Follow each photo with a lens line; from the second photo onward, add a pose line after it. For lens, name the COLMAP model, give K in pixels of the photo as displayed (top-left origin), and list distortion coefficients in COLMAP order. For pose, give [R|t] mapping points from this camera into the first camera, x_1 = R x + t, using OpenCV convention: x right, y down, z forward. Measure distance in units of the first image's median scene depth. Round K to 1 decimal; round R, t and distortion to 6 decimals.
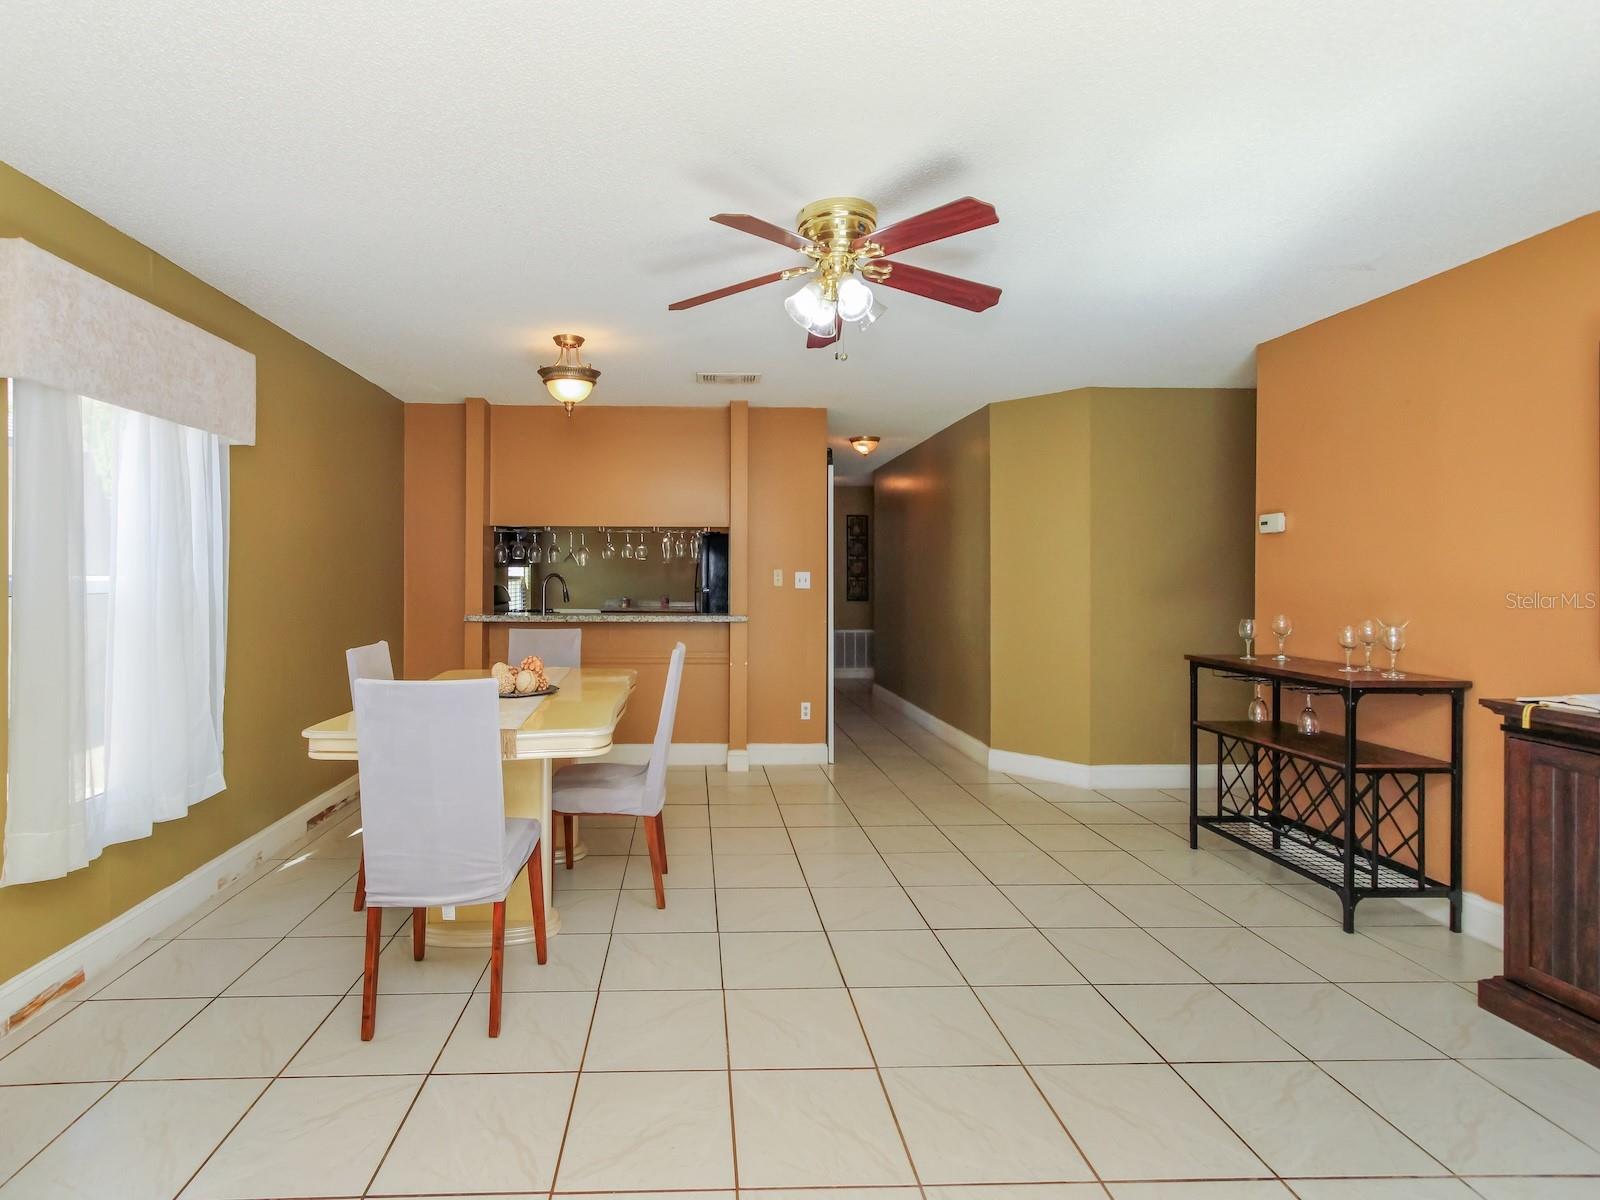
lens RADIAL K [[780.9, 0, 799.5], [0, 780.9, 575.8], [0, 0, 1]] dist [0.001184, 0.001278]
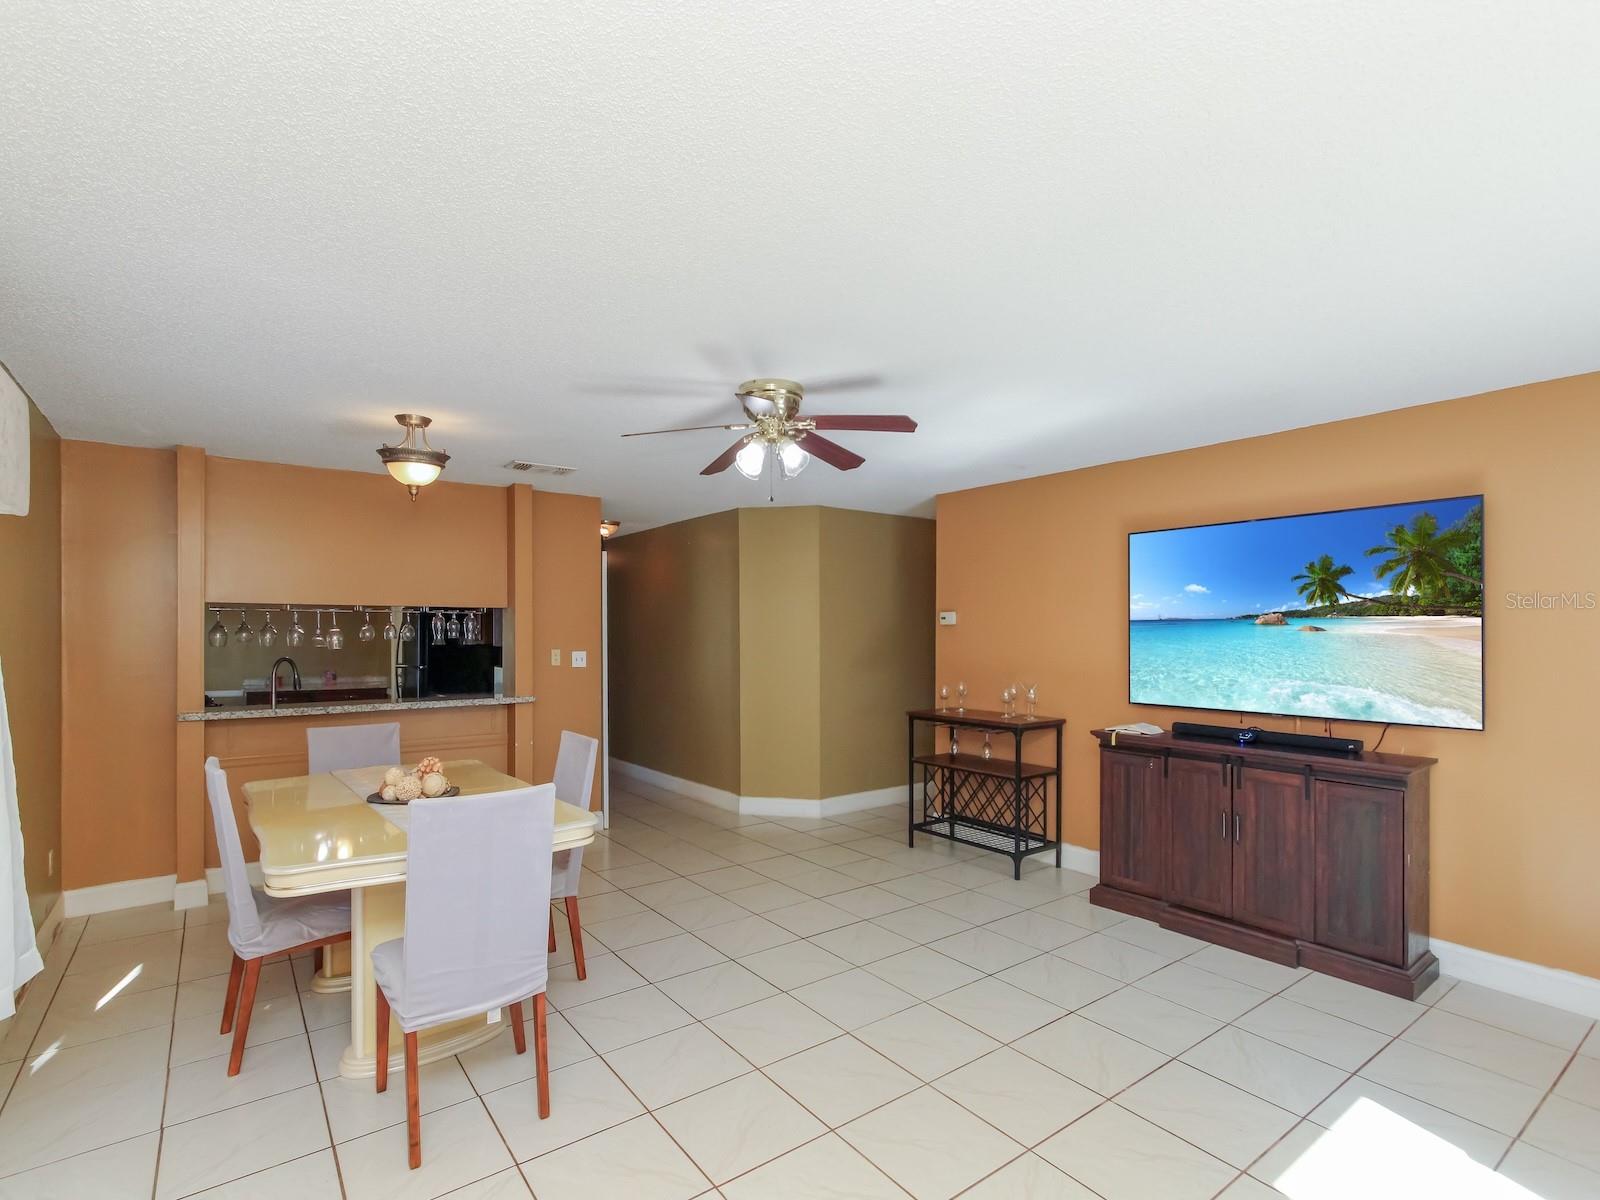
lens RADIAL K [[788.0, 0, 805.2], [0, 788.0, 624.4], [0, 0, 1]] dist [-0.002490, 0.000139]
pose [[0.816140, 0.000177, 0.577854, -0.493544], [-0.002585, 0.999991, 0.003345, -0.062667], [-0.577848, -0.004224, 0.816134, -0.058263]]
